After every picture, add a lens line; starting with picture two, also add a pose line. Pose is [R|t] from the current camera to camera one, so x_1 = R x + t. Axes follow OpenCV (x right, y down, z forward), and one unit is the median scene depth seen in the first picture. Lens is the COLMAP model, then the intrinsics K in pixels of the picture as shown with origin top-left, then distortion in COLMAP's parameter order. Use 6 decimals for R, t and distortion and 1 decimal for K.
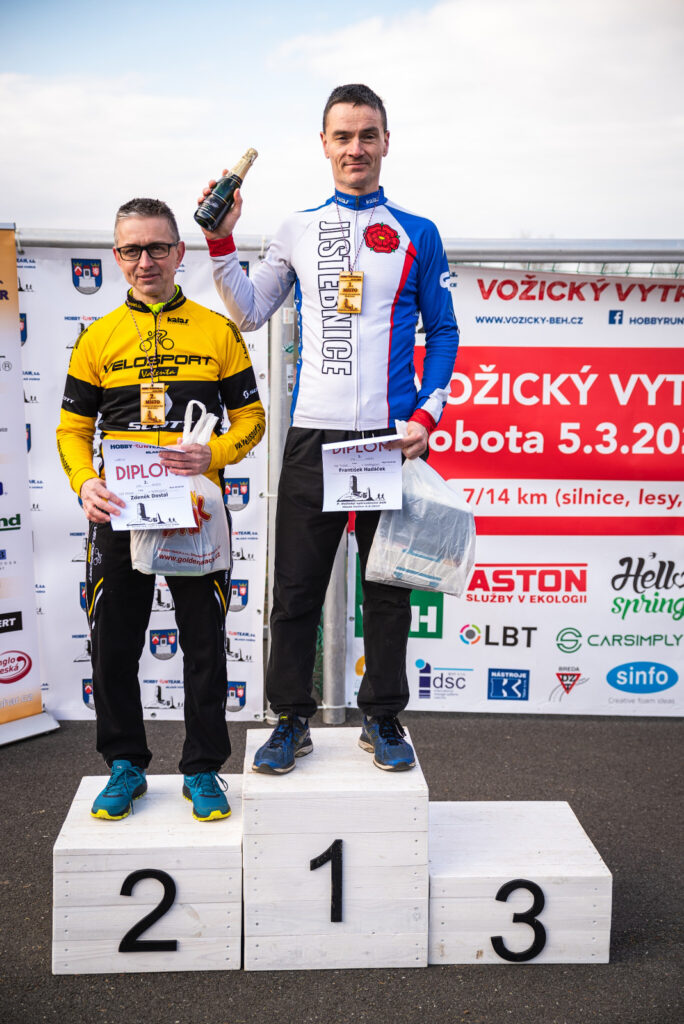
lens RADIAL K [[1230.6, 0, 344.1], [0, 1230.6, 522.5], [0, 0, 1]] dist [0.074417, 0.022937]
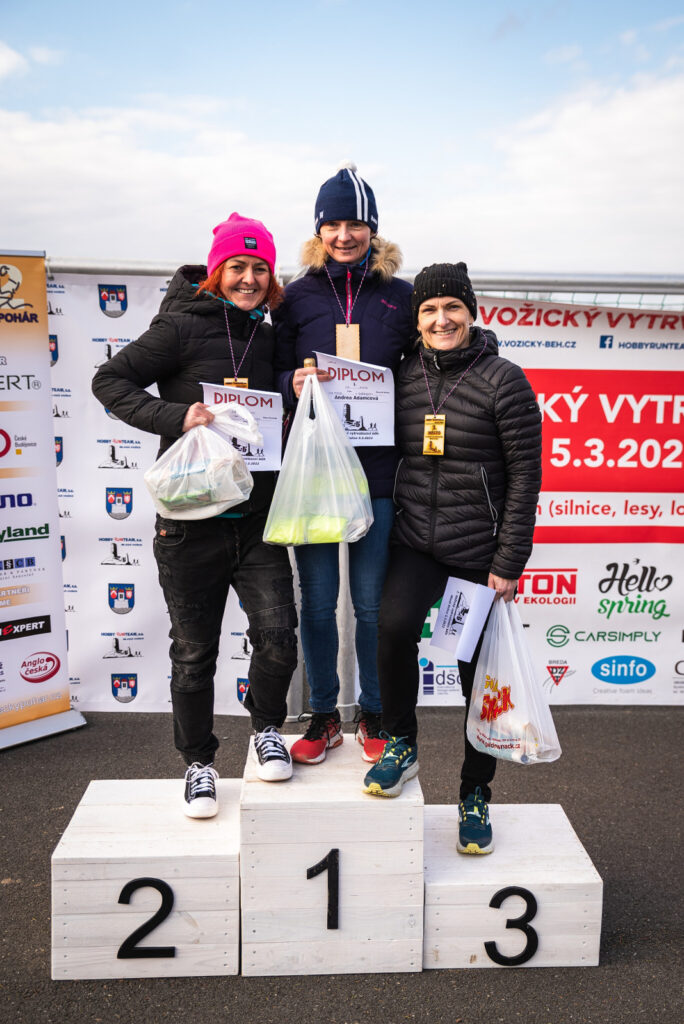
lens RADIAL K [[1042.1, 0, 384.4], [0, 1042.1, 529.8], [0, 0, 1]] dist [0.029990, -0.008252]
pose [[0.999836, 0.006515, 0.016926, 0.019320], [-0.006619, 0.999960, 0.006088, -0.010043], [-0.016886, -0.006199, 0.999838, 0.144007]]
